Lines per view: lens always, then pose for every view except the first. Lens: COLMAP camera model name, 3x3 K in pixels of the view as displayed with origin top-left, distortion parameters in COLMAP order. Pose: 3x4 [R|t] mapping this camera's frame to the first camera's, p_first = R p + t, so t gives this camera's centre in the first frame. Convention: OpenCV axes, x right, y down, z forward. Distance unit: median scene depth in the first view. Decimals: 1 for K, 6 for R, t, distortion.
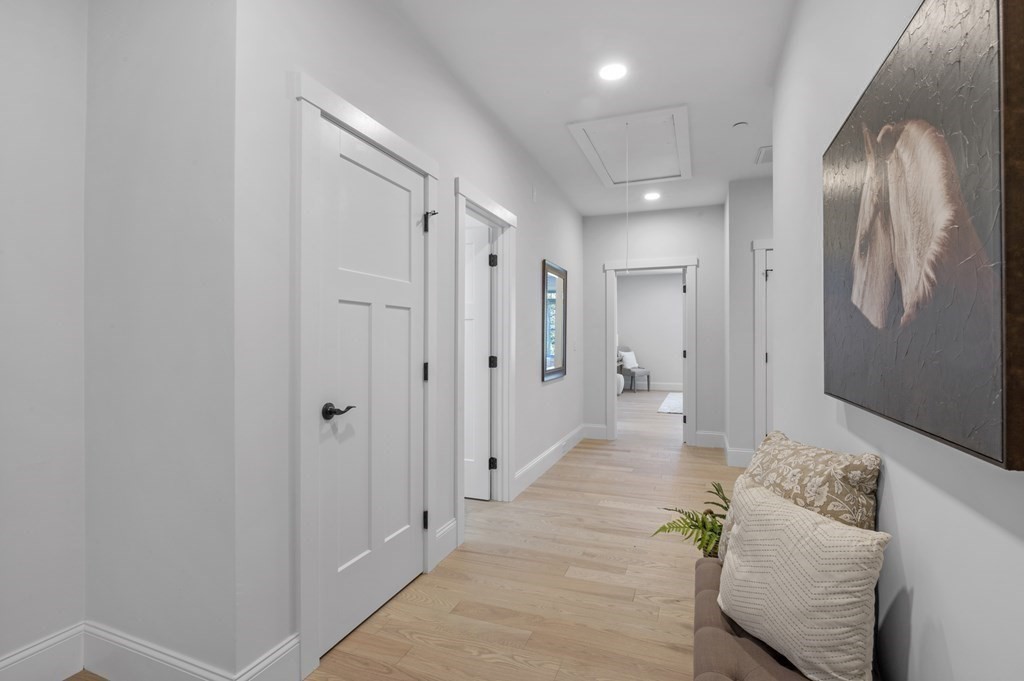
lens RADIAL K [[517.3, 0, 513.7], [0, 517.3, 341.4], [0, 0, 1]] dist [-0.000679, -0.000036]
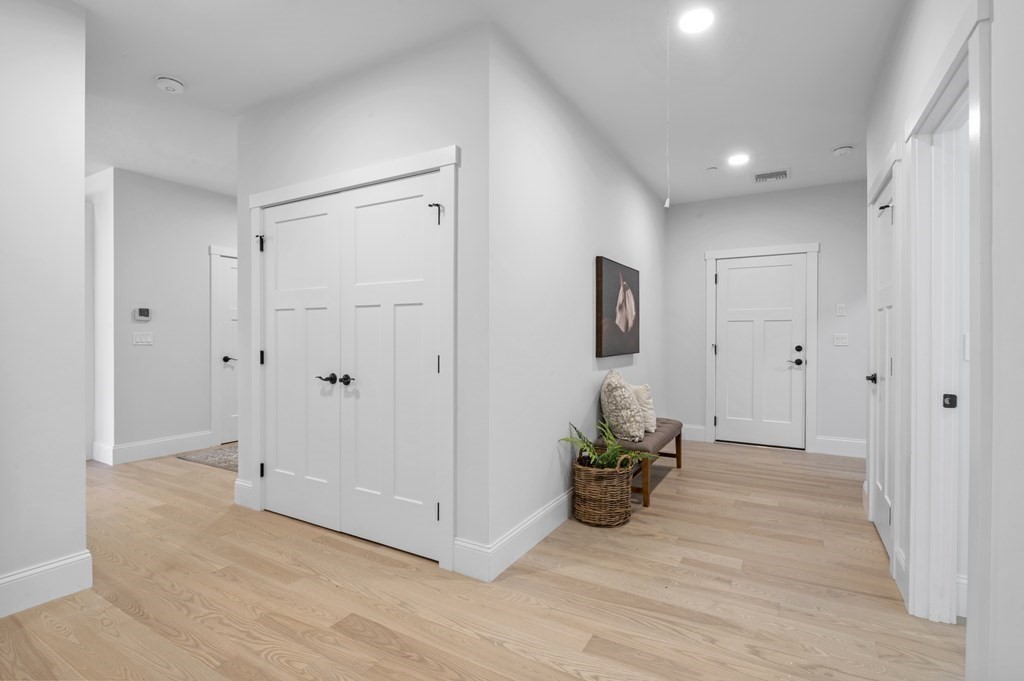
lens RADIAL K [[484.1, 0, 517.0], [0, 484.1, 341.2], [0, 0, 1]] dist [-0.009627, 0.001105]
pose [[-0.985981, -0.007863, 0.166670, 0.376900], [-0.007121, 0.999962, 0.005049, 0.008786], [-0.166703, 0.003792, -0.986000, 1.967629]]
